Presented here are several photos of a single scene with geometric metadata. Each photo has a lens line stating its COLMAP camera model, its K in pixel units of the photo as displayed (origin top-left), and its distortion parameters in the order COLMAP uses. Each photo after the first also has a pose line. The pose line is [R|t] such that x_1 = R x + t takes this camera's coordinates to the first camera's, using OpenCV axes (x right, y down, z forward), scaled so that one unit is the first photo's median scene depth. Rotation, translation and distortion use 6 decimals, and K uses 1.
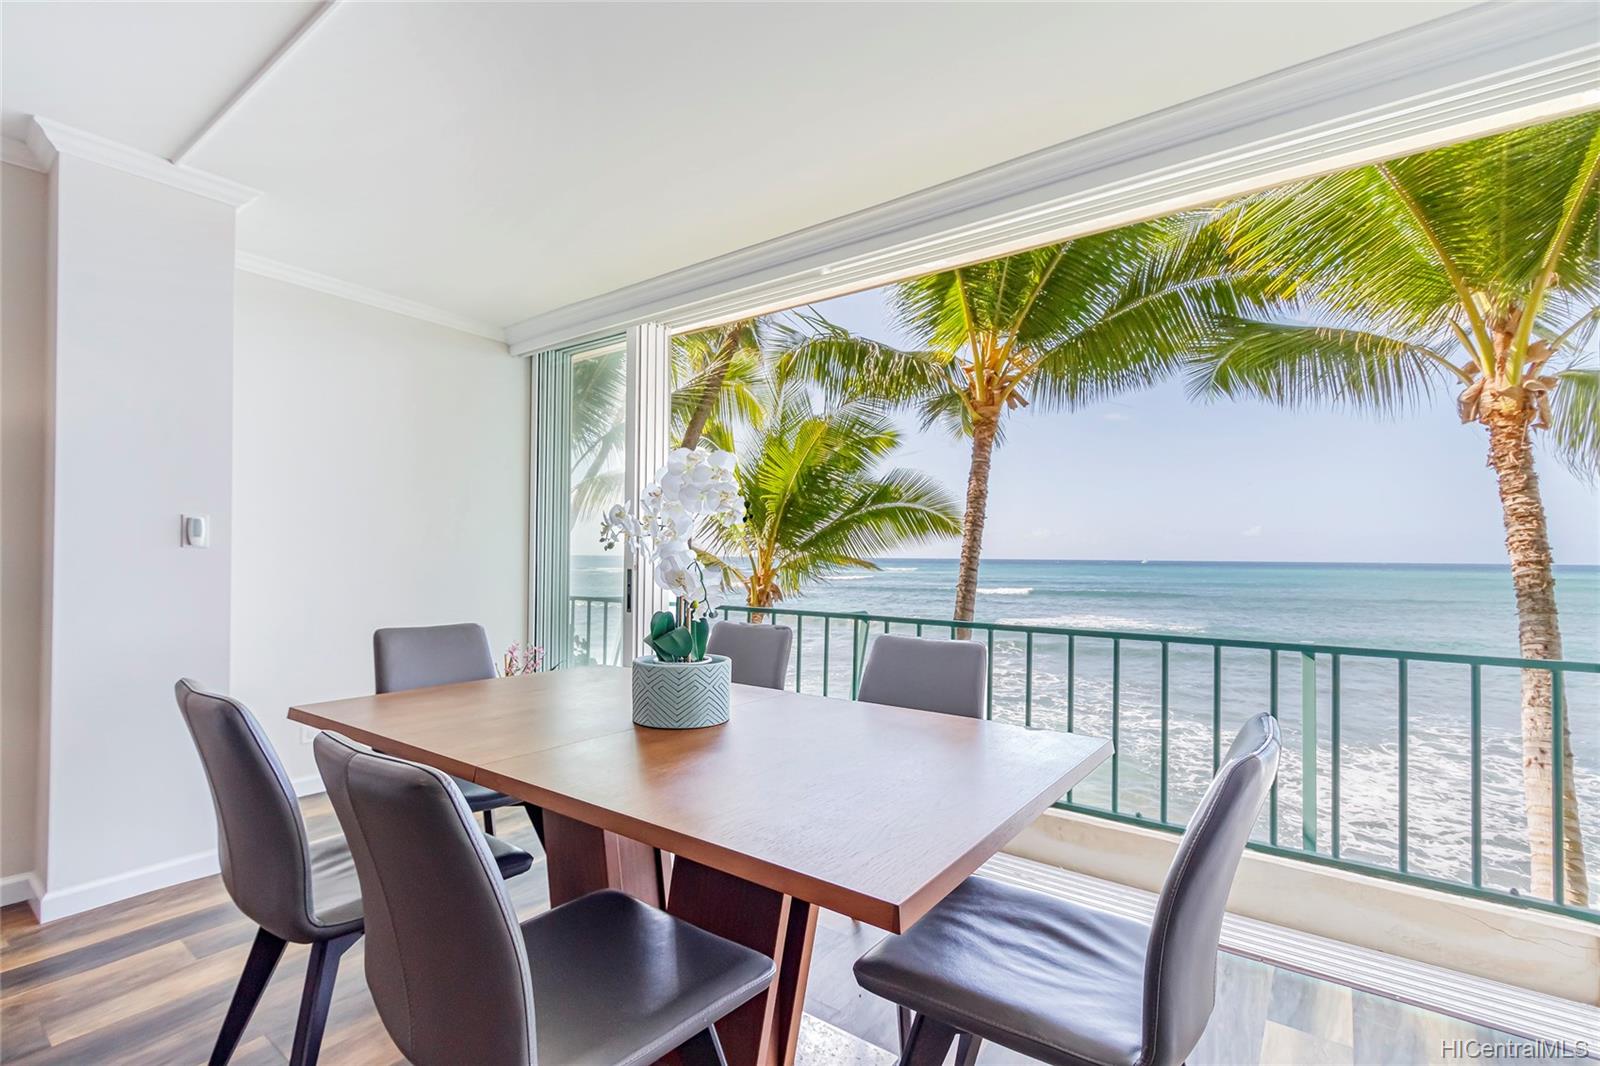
lens RADIAL K [[745.7, 0, 784.0], [0, 745.7, 544.5], [0, 0, 1]] dist [-0.001388, 0.000451]
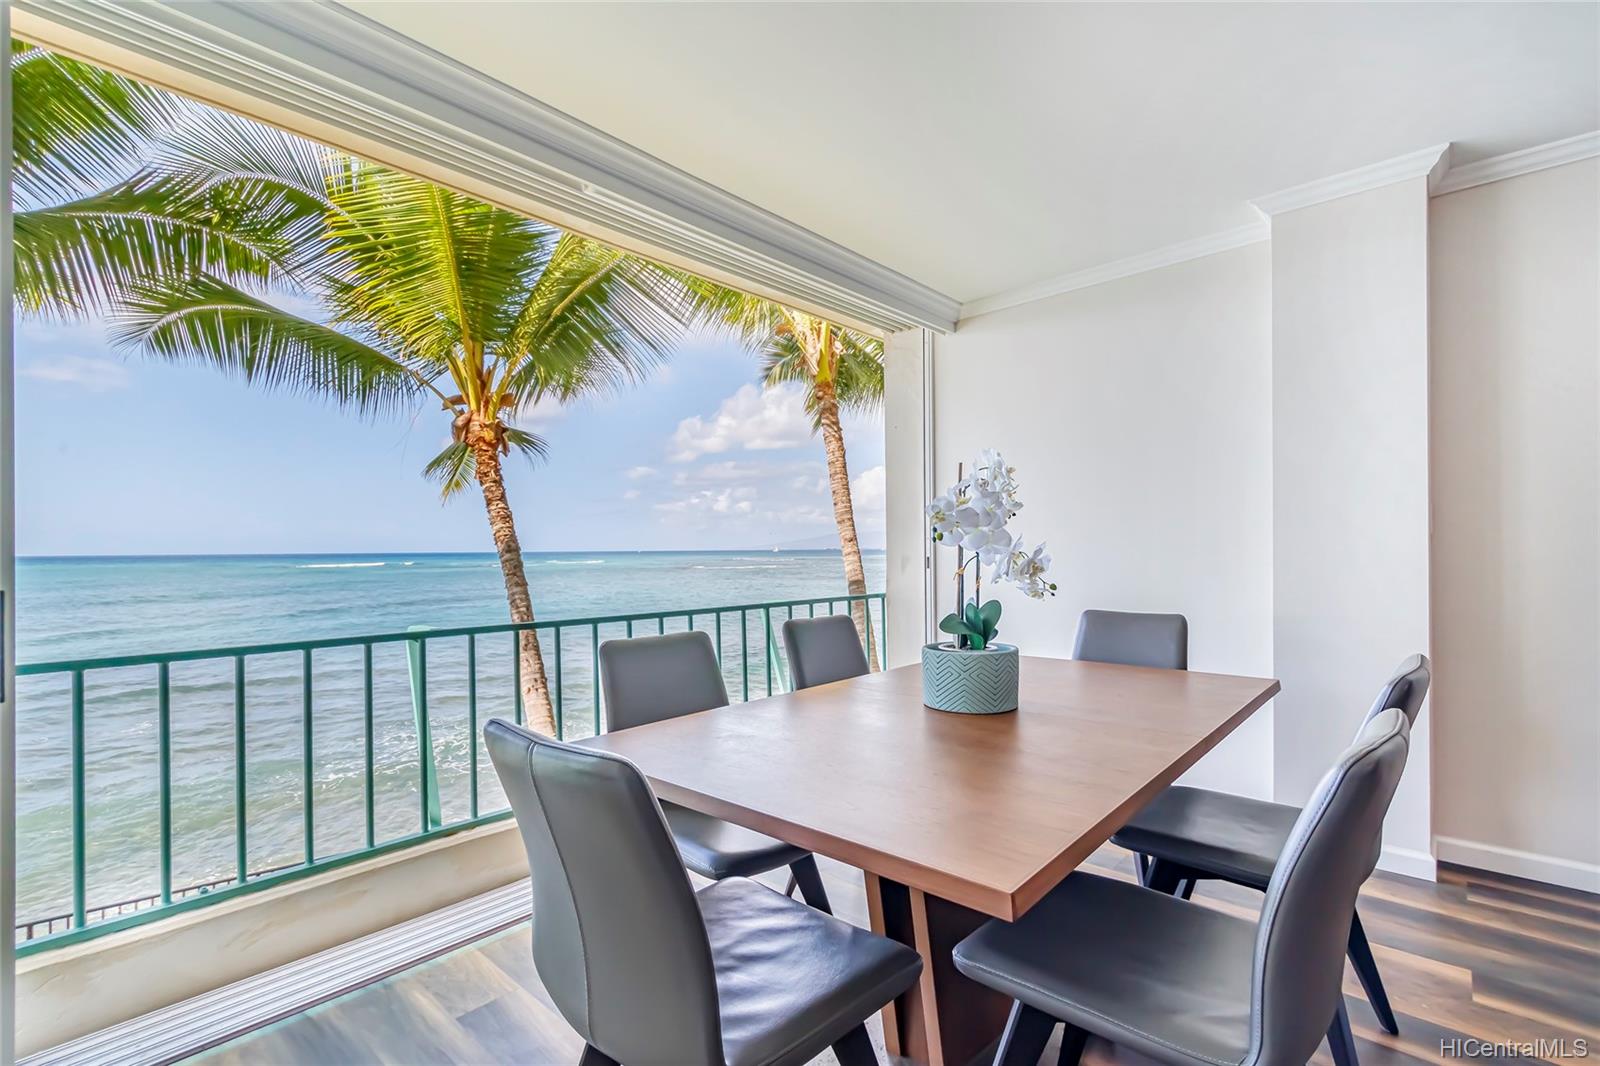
lens RADIAL K [[745.7, 0, 805.8], [0, 745.7, 558.3], [0, 0, 1]] dist [-0.001388, 0.000451]
pose [[0.049500, -0.023409, 0.998500, -0.358625], [-0.002988, 0.999717, 0.023586, 0.003417], [-0.998770, -0.004151, 0.049416, 0.355986]]
